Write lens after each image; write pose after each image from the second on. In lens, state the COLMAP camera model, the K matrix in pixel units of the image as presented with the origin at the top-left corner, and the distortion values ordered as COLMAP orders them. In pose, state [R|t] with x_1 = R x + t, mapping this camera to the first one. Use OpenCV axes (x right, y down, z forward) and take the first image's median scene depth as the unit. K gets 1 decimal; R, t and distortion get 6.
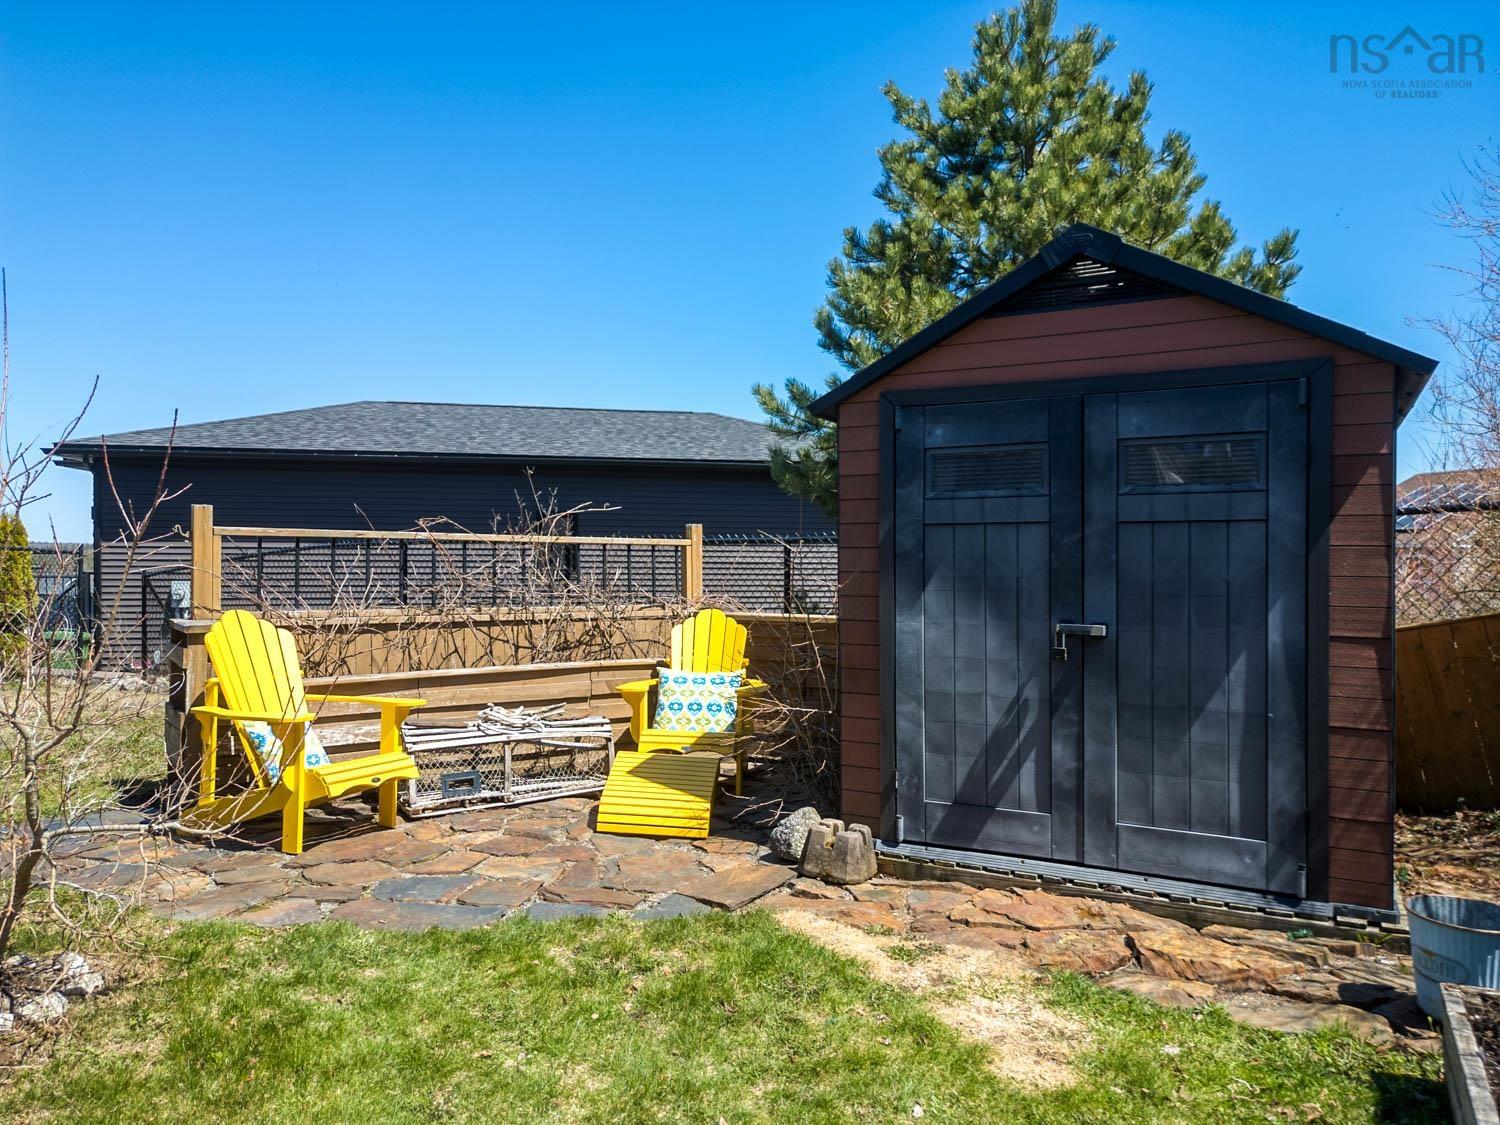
lens RADIAL K [[1037.9, 0, 755.5], [0, 1037.9, 561.3], [0, 0, 1]] dist [0.085354, -0.084836]
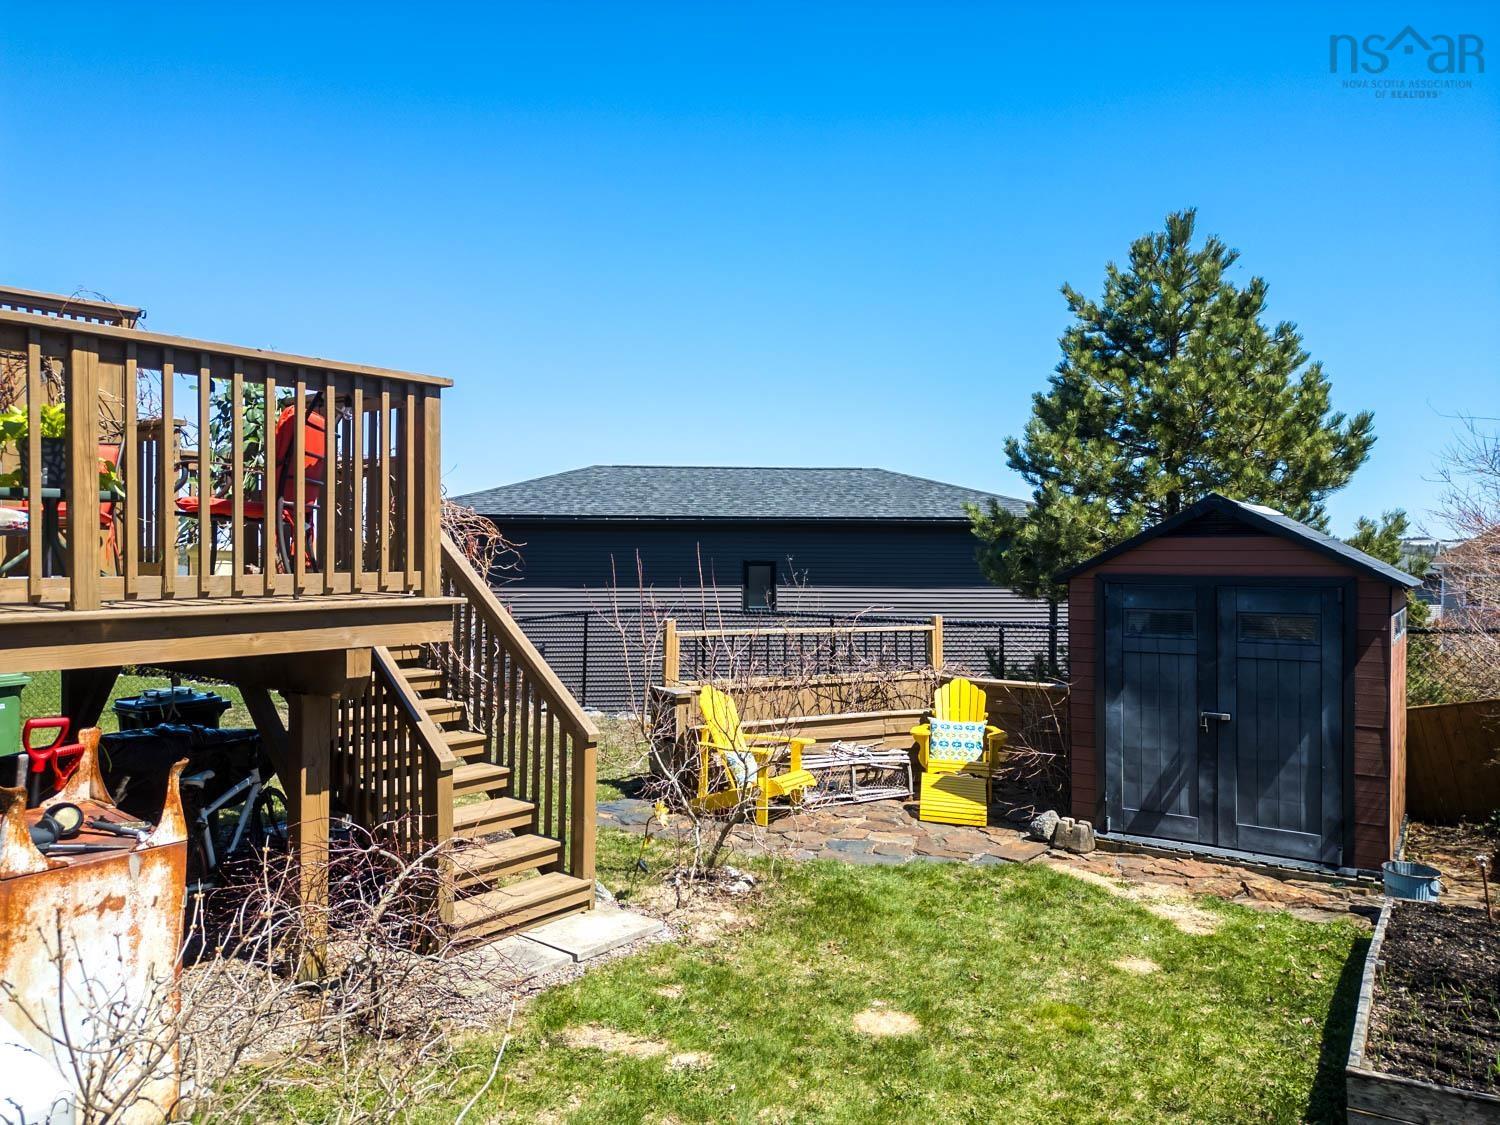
lens RADIAL K [[1037.9, 0, 755.5], [0, 1037.9, 561.3], [0, 0, 1]] dist [0.085354, -0.084836]
pose [[0.994362, 0.000291, -0.106042, -0.280184], [-0.000350, 1.000000, -0.000541, -0.196015], [0.106041, 0.000575, 0.994362, -0.870857]]
